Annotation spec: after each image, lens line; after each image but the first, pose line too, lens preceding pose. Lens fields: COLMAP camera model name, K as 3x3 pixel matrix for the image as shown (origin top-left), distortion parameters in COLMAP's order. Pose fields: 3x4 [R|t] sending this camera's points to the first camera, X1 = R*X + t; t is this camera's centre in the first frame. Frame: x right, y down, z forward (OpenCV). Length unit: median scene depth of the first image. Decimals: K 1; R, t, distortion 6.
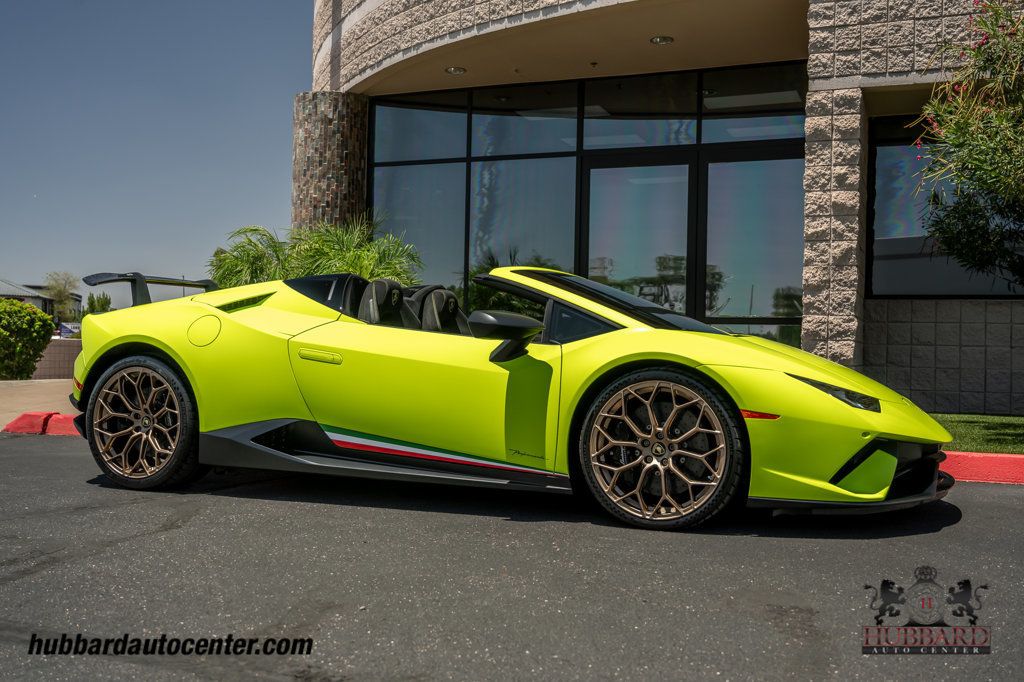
lens RADIAL K [[1043.4, 0, 510.5], [0, 1043.4, 342.9], [0, 0, 1]] dist [-0.001346, 0.007667]
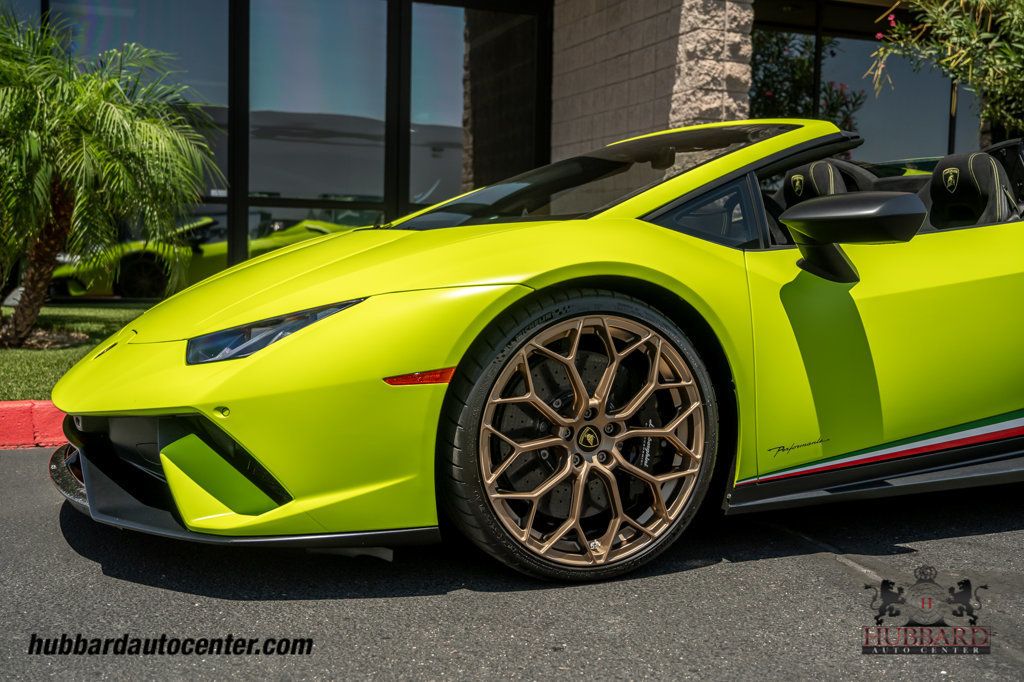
lens RADIAL K [[1139.0, 0, 505.9], [0, 1139.0, 343.2], [0, 0, 1]] dist [-0.000825, 0.021636]
pose [[0.724247, -0.058435, 0.687060, -0.475945], [-0.011621, 0.995227, 0.096895, -0.004816], [-0.689443, -0.078161, 0.720111, 0.437498]]
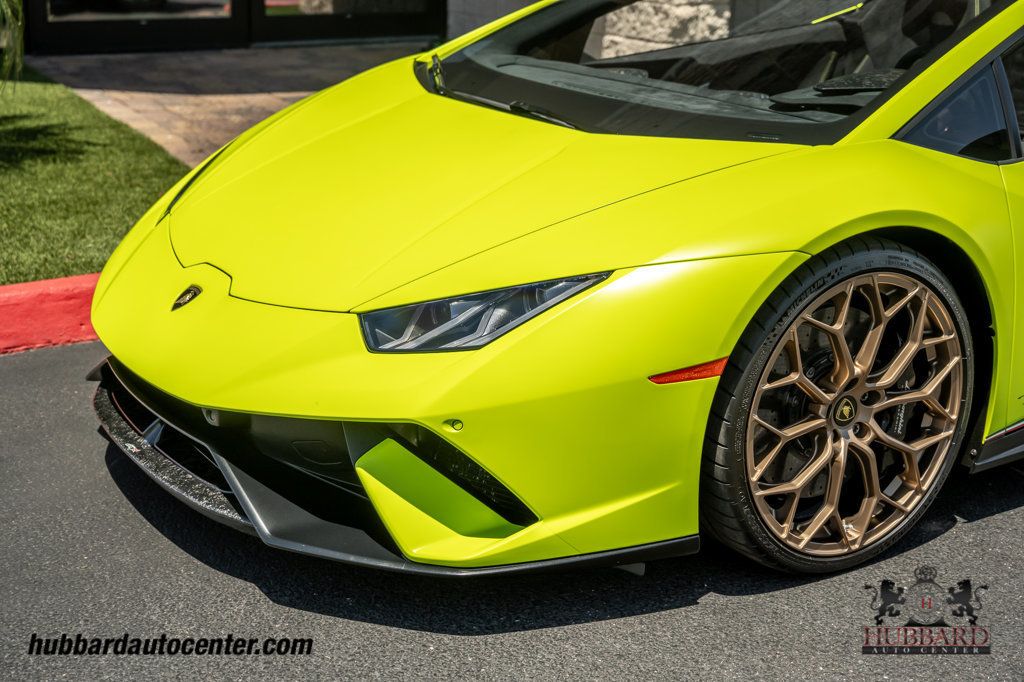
lens RADIAL K [[1501.2, 0, 524.7], [0, 1501.2, 342.2], [0, 0, 1]] dist [0.010755, 0.083397]
pose [[0.597104, -0.240559, 0.765244, -0.552813], [-0.011959, 0.951199, 0.308346, -0.068489], [-0.802075, -0.193266, 0.565087, 0.505643]]
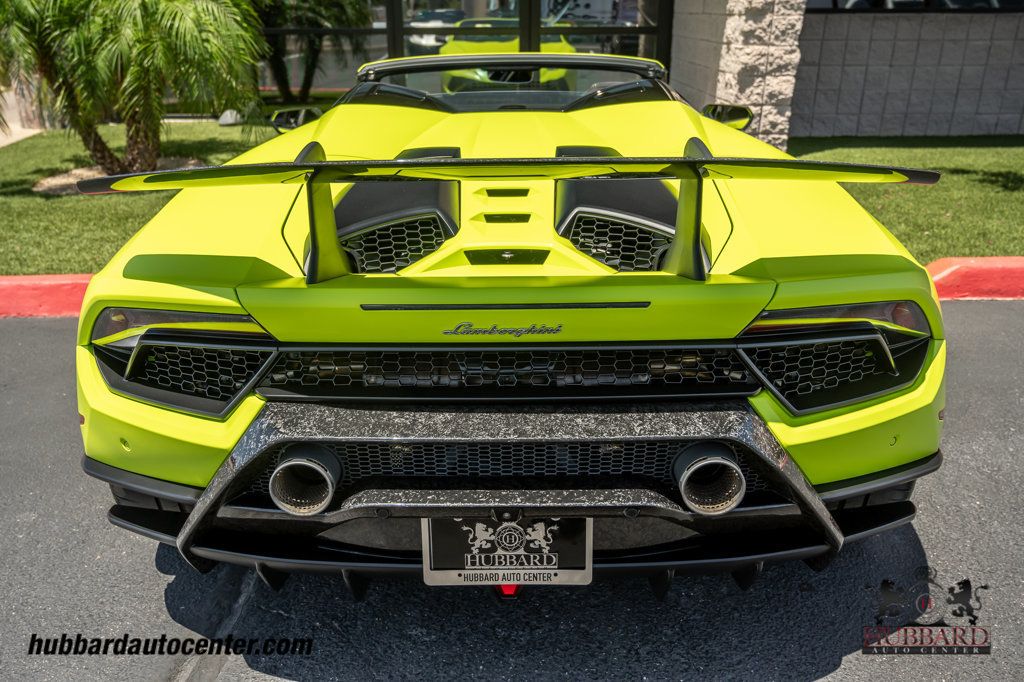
lens RADIAL K [[818.5, 0, 506.6], [0, 818.5, 339.5], [0, 0, 1]] dist [-0.004320, 0.005465]
pose [[0.925911, -0.164960, 0.339818, -0.168912], [0.019335, 0.919123, 0.393495, -0.074064], [-0.377246, -0.357771, 0.854216, 0.416120]]
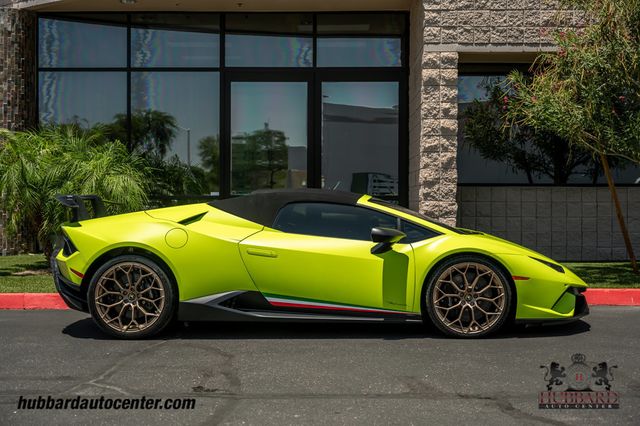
lens RADIAL K [[1021.9, 0, 320.1], [0, 1021.9, 214.3], [0, 0, 1]] dist [0.000153, 0.138599]
pose [[0.934941, -0.024426, 0.353961, -0.386411], [0.013798, 0.999376, 0.032520, -0.058273], [-0.354534, -0.025520, 0.934695, -0.332097]]
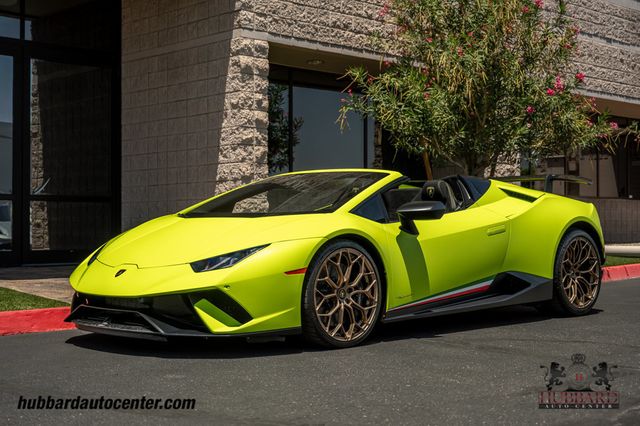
lens RADIAL K [[1005.4, 0, 318.0], [0, 1005.4, 212.6], [0, 0, 1]] dist [0.012634, 0.022084]
pose [[0.411714, -0.004576, 0.911302, -0.907453], [0.002792, 0.999989, 0.003759, -0.011547], [-0.911309, 0.000997, 0.411722, 0.359570]]
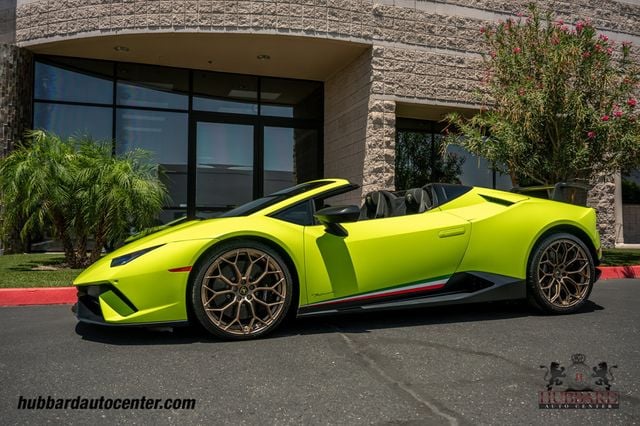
lens RADIAL K [[527.9, 0, 321.4], [0, 527.9, 213.2], [0, 0, 1]] dist [-0.006769, 0.000221]
pose [[0.755280, 0.002316, 0.655398, -0.477799], [0.005992, 0.999928, -0.010439, -0.006299], [-0.655375, 0.011812, 0.755211, 0.289331]]
